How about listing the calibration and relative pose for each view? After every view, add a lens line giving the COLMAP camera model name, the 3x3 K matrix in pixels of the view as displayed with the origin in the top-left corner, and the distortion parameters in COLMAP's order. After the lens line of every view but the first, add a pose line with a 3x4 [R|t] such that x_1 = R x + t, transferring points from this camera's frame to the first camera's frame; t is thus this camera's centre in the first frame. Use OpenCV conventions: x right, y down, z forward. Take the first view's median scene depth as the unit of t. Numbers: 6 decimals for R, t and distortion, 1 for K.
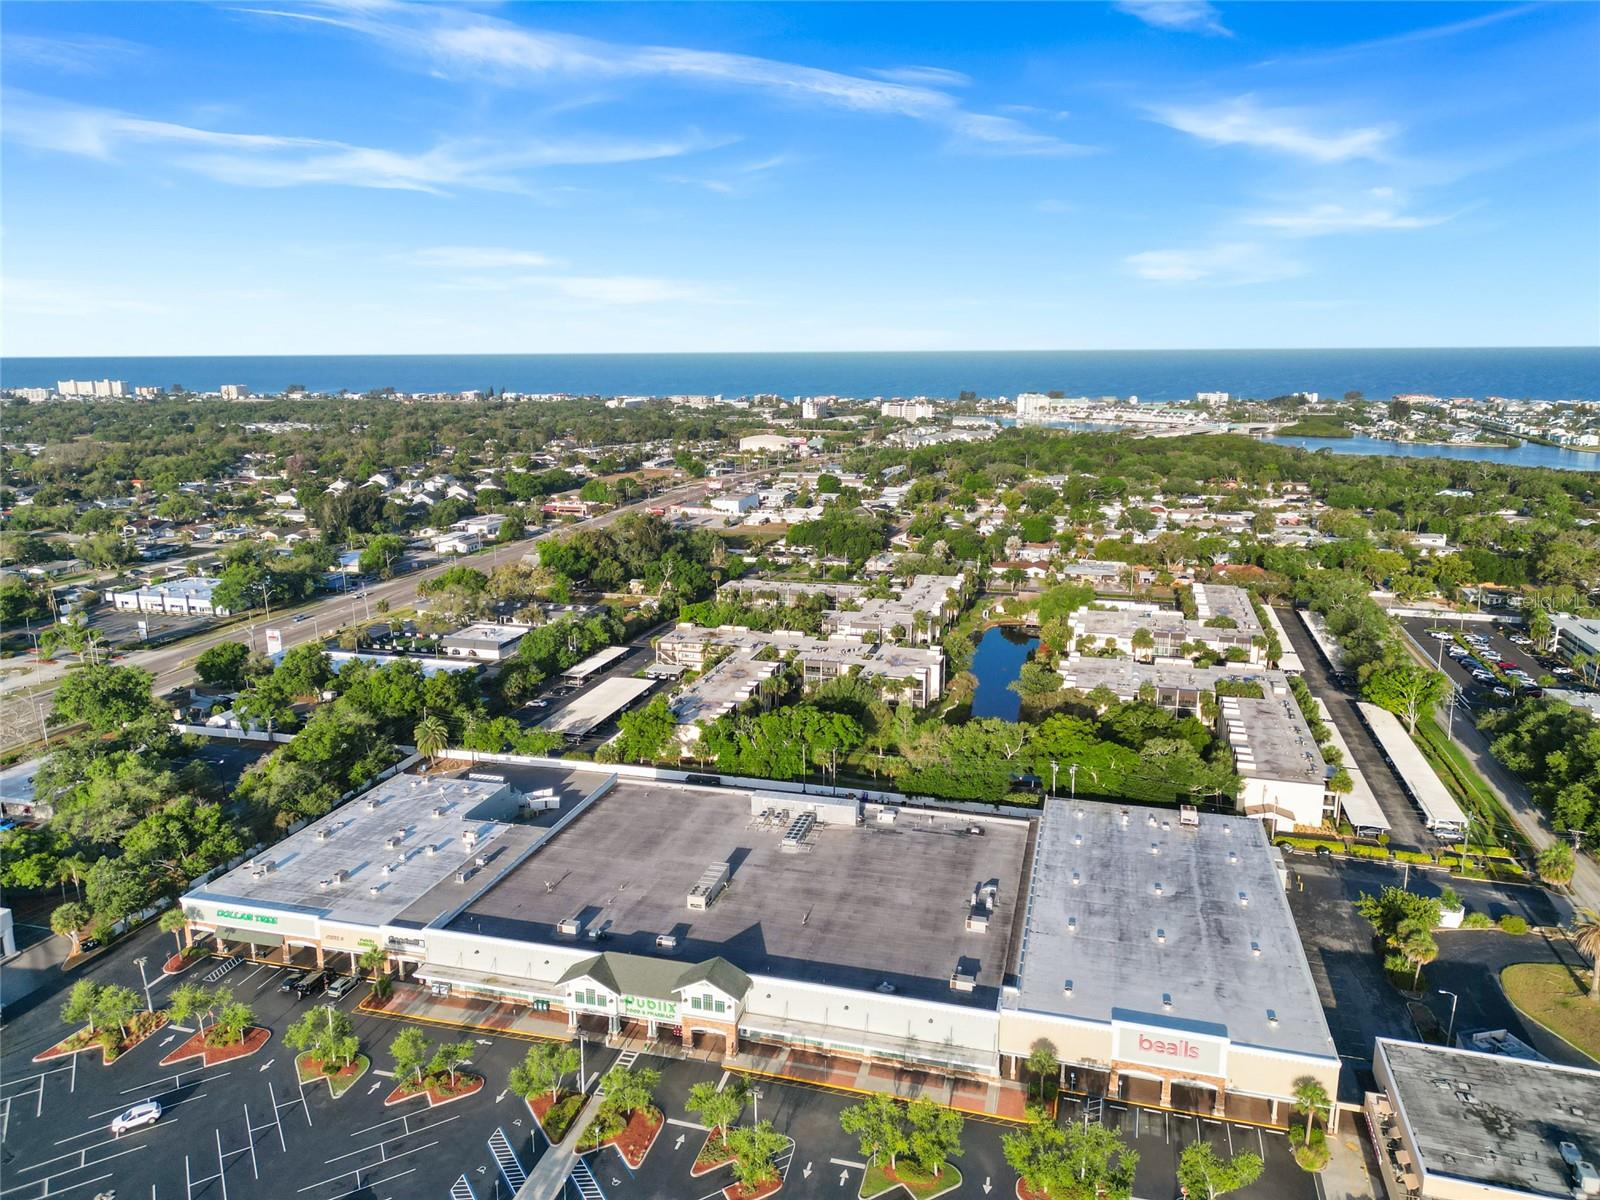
lens RADIAL K [[1107.3, 0, 800.0], [0, 1107.3, 600.0], [0, 0, 1]] dist [0.098354, -0.096566]
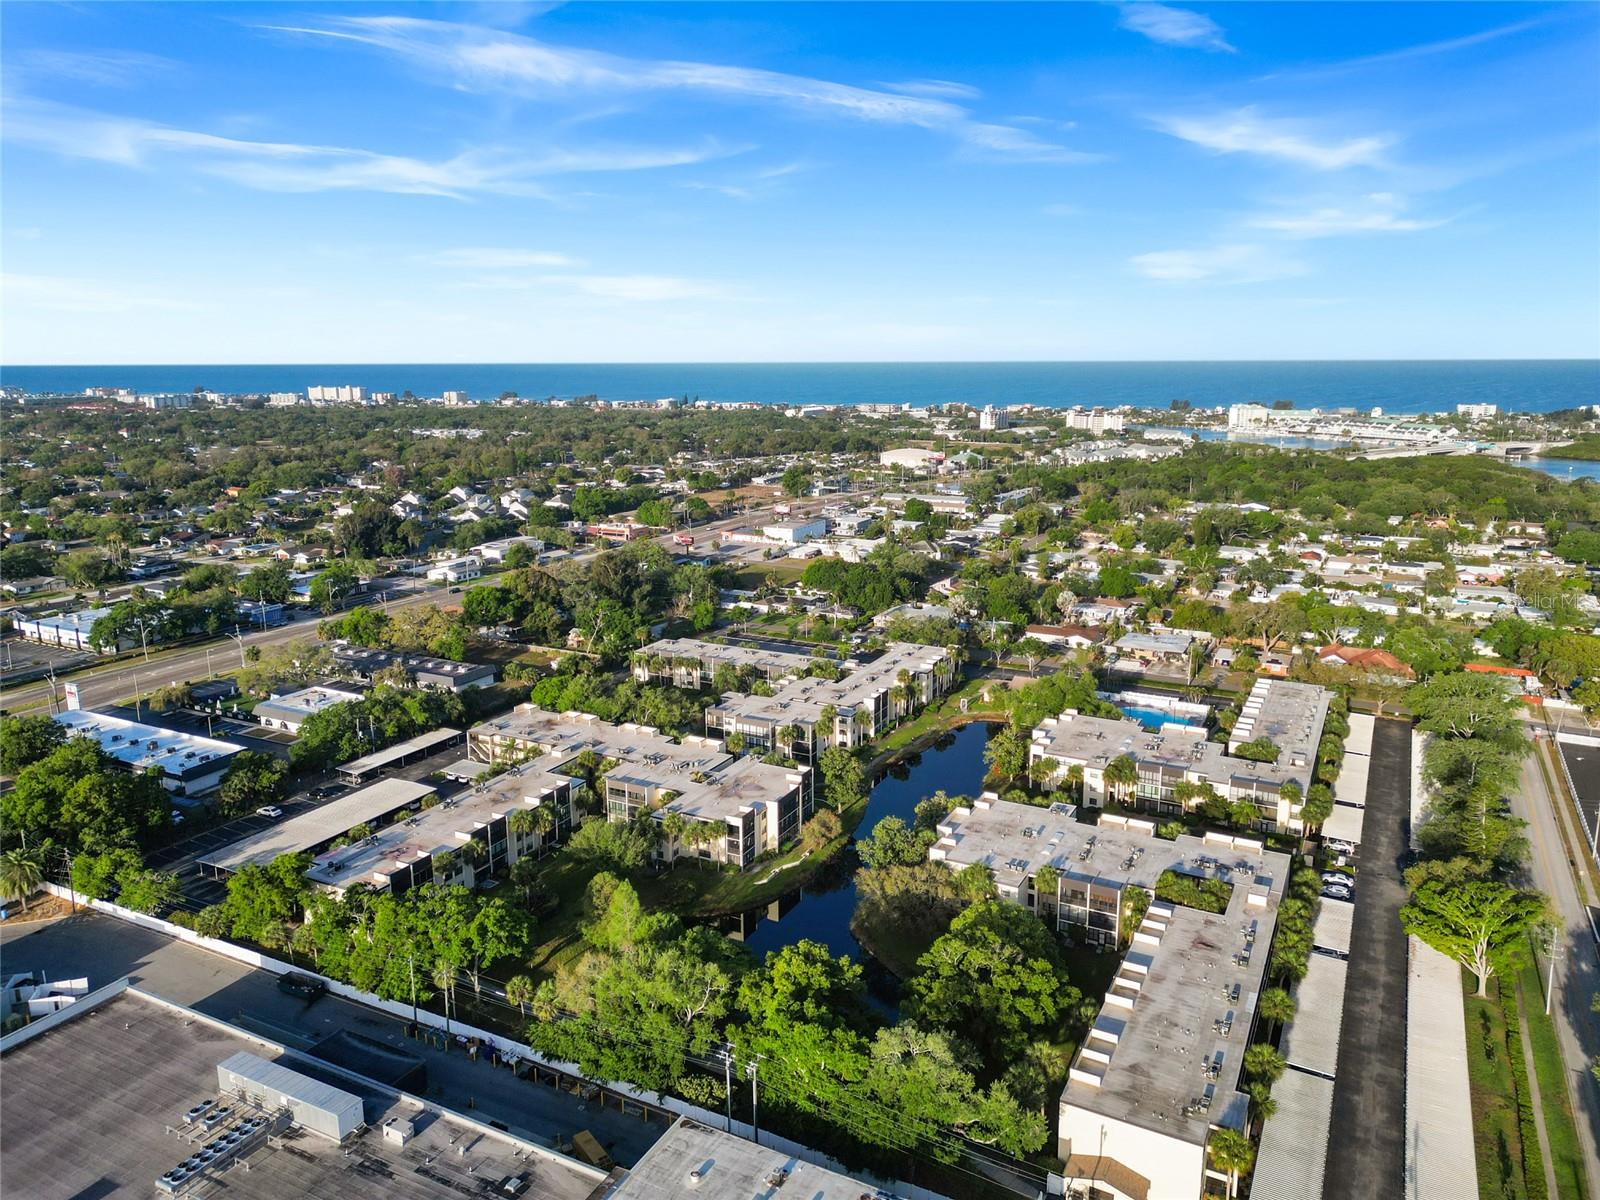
lens RADIAL K [[1107.3, 0, 800.0], [0, 1107.3, 600.0], [0, 0, 1]] dist [0.098354, -0.096566]
pose [[0.978517, 0.044044, -0.201408, 0.100907], [-0.045195, 0.998978, -0.001113, -0.025513], [0.201153, 0.010192, 0.979507, 0.112329]]
